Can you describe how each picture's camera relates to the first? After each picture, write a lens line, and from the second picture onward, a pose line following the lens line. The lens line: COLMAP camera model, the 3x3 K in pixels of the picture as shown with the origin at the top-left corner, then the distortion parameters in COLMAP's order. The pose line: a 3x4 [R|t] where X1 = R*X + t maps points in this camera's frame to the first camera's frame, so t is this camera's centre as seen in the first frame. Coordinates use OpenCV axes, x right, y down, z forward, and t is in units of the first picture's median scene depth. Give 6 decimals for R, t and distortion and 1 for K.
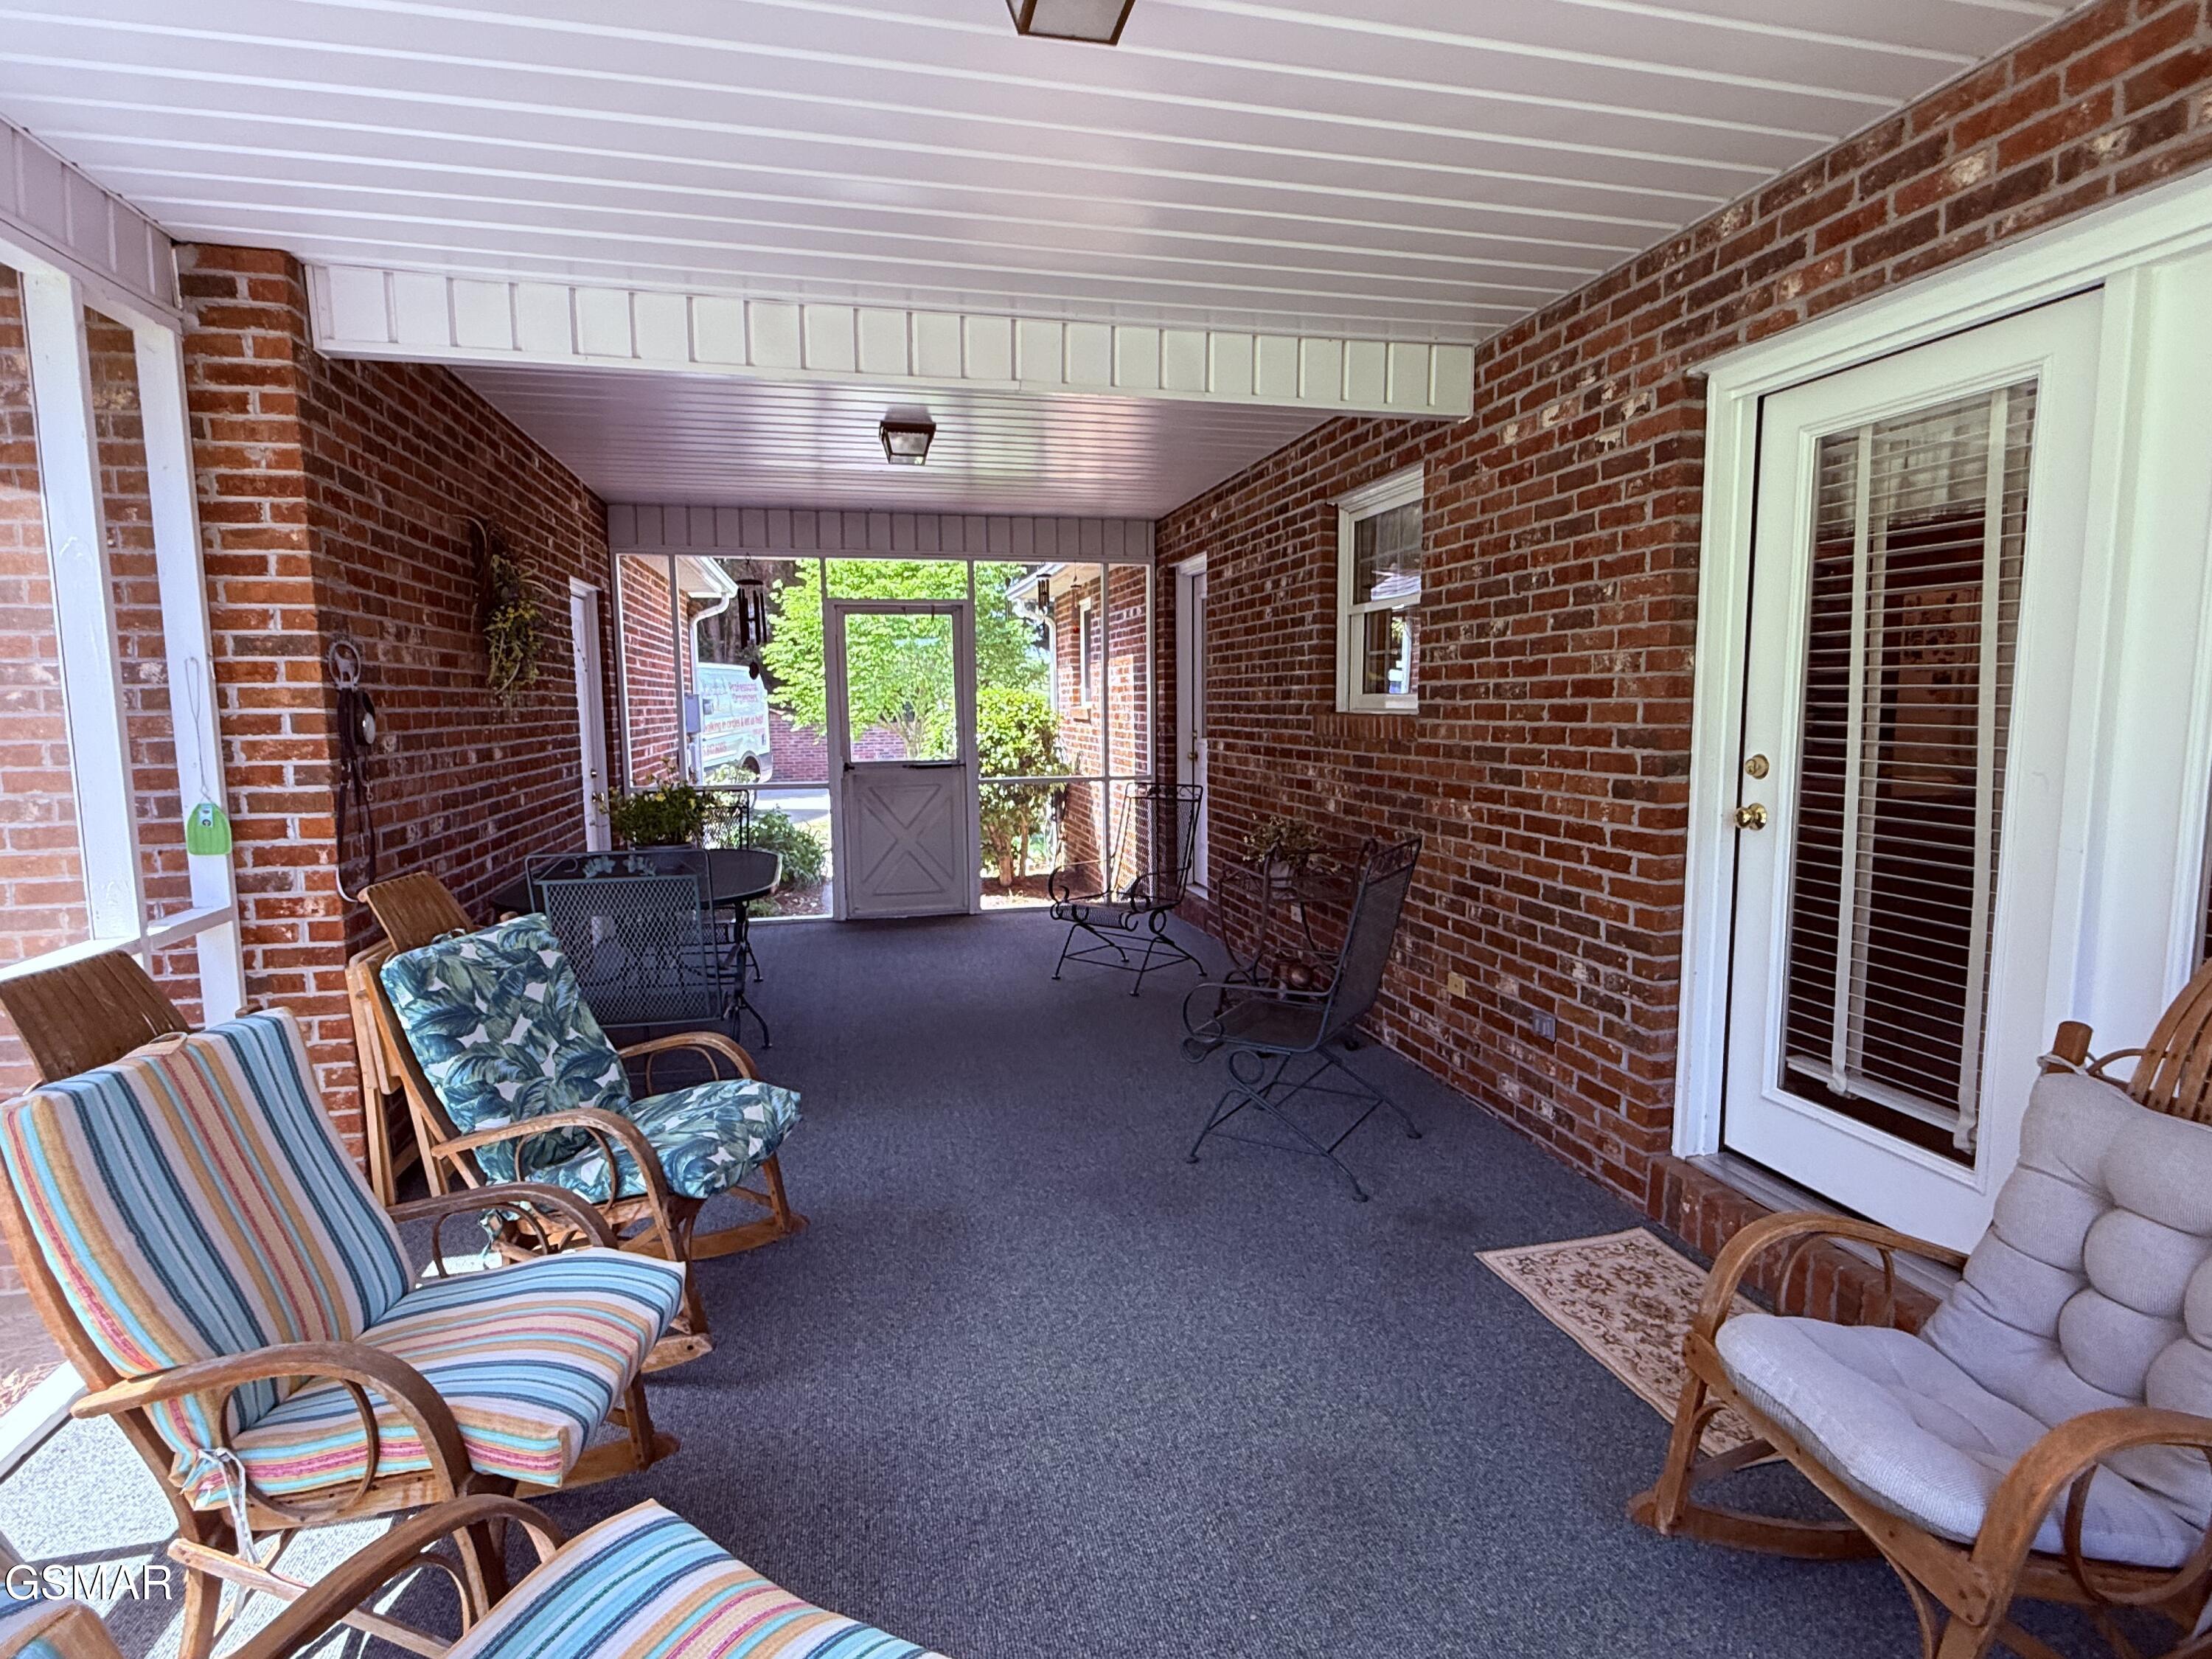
lens RADIAL K [[1146.9, 0, 1110.7], [0, 1146.9, 830.5], [0, 0, 1]] dist [0.000235, 0.000006]
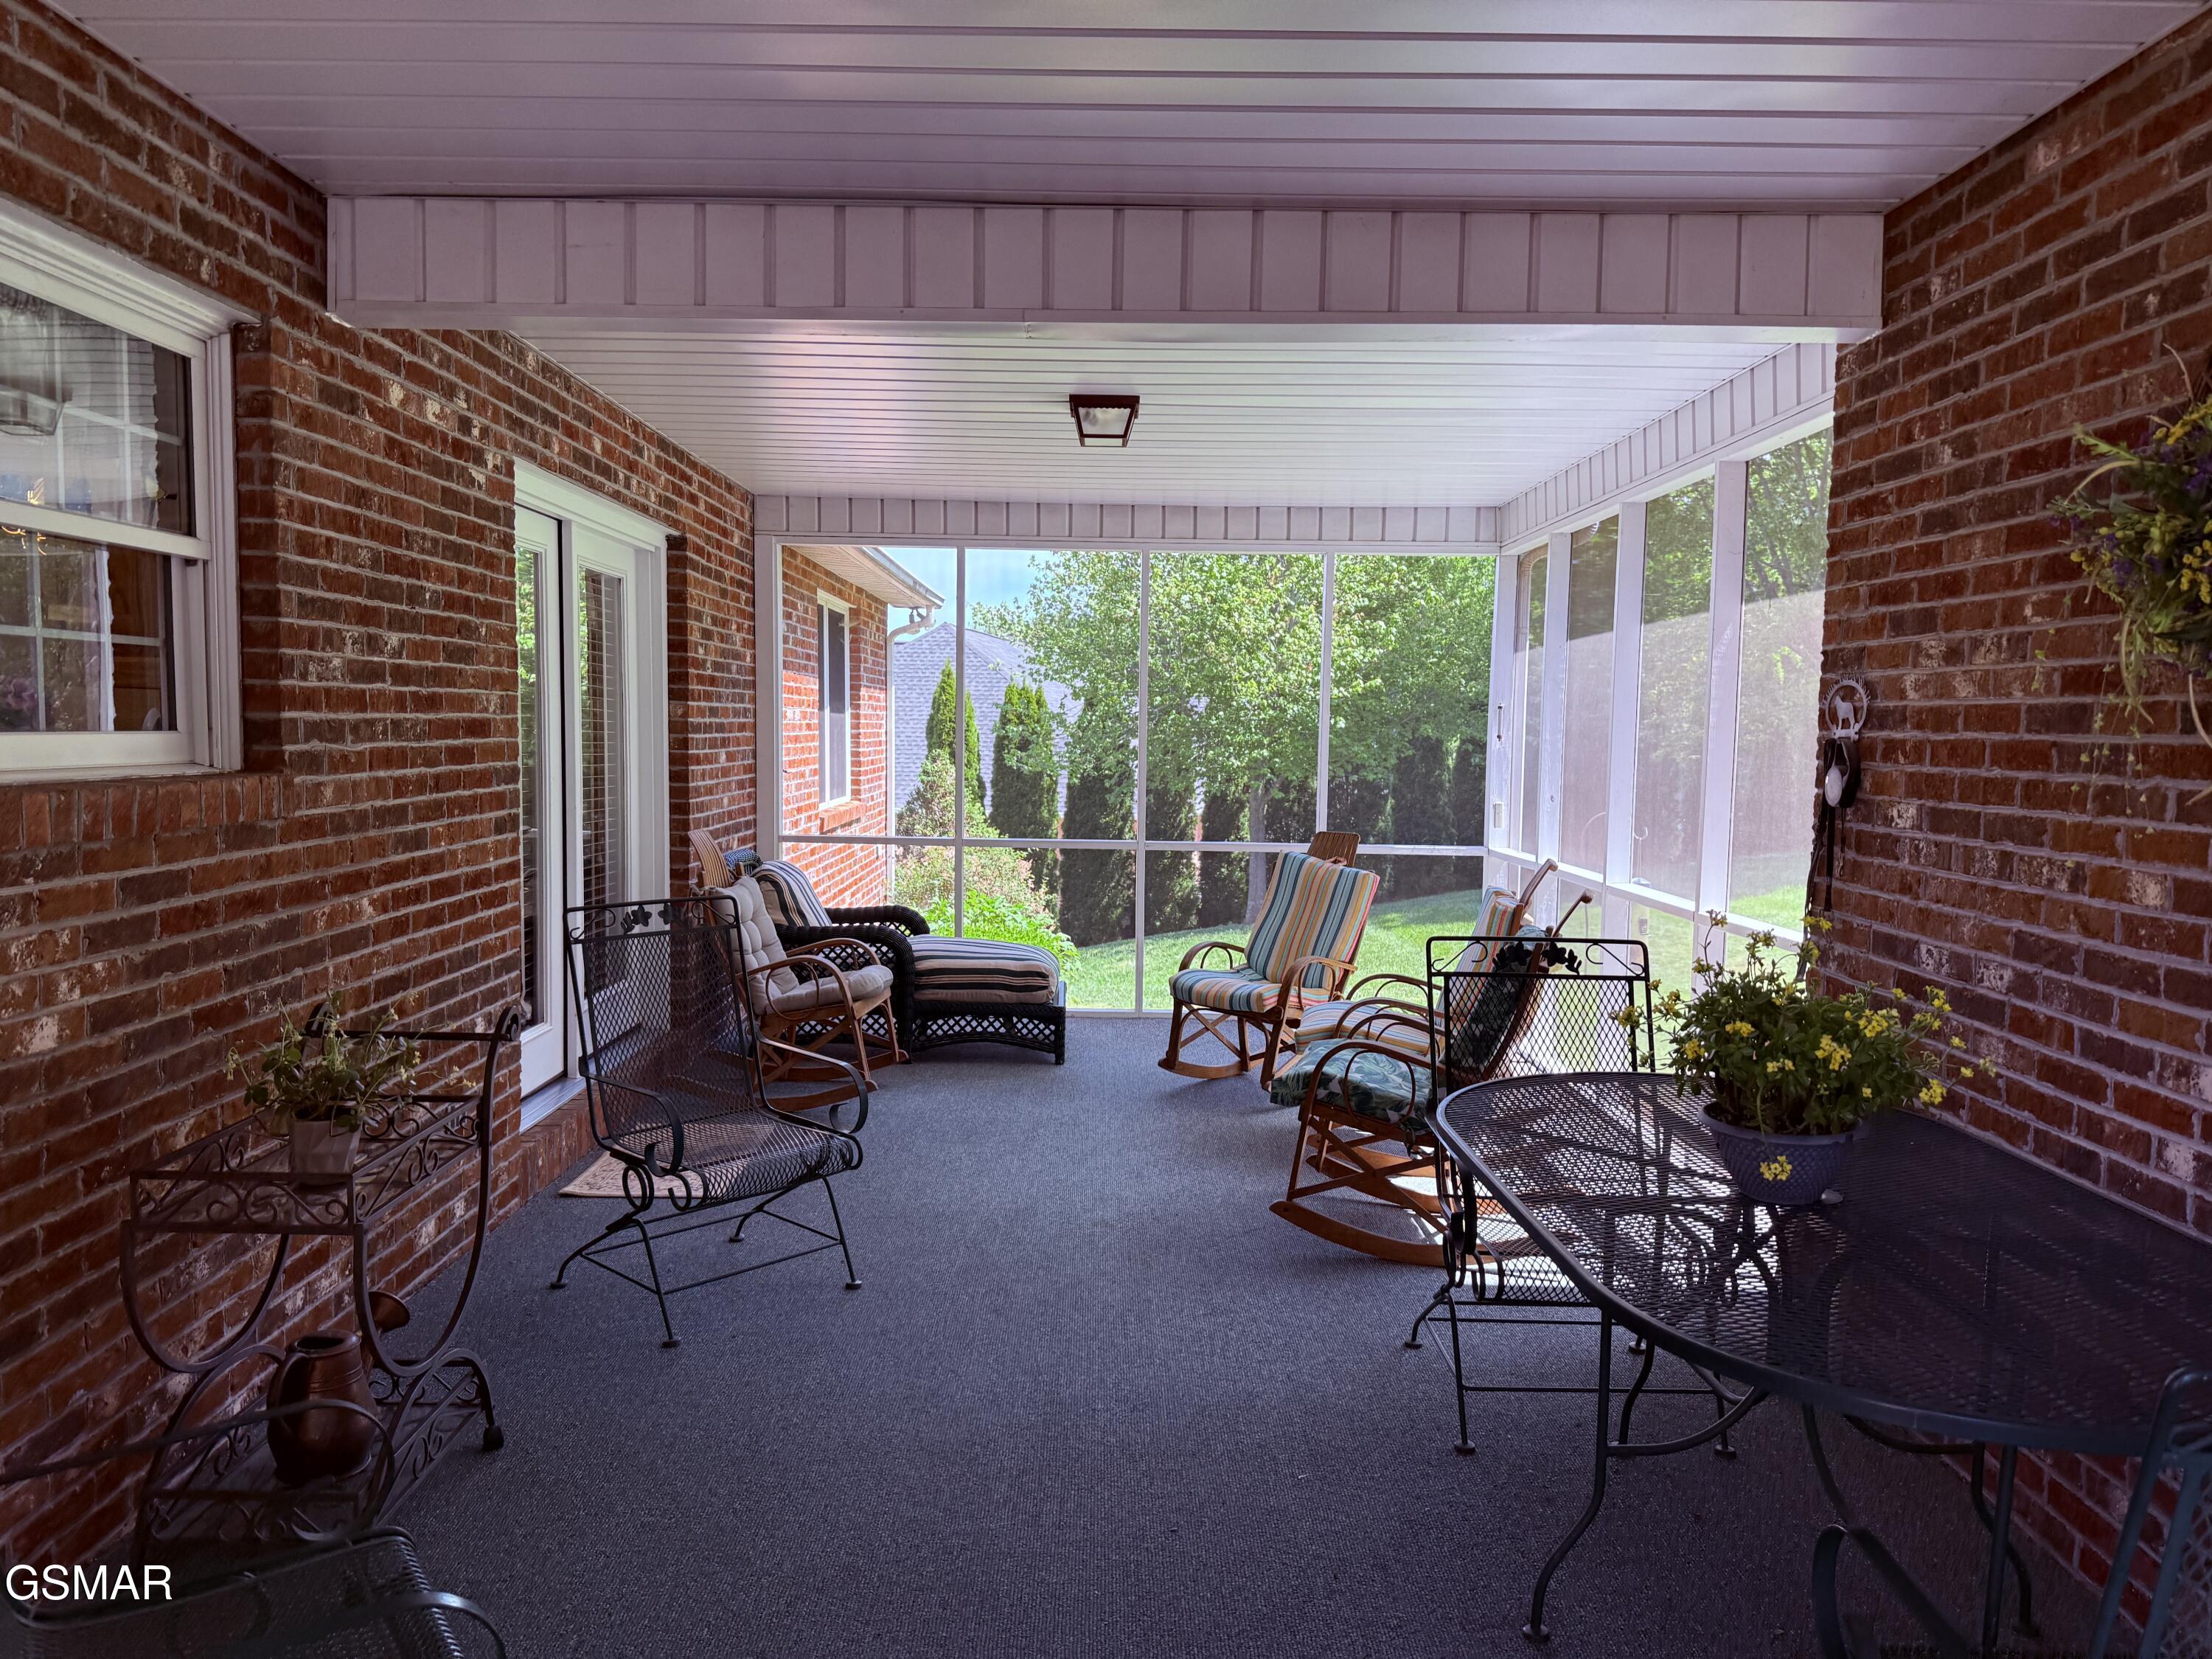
lens RADIAL K [[1556.6, 0, 1103.4], [0, 1556.6, 831.3], [0, 0, 1]] dist [0.054670, -0.062585]
pose [[-0.973045, -0.020909, 0.229664, -0.347655], [0.020478, 0.984113, 0.176359, -0.229197], [-0.229702, 0.176308, -0.957158, 1.898645]]
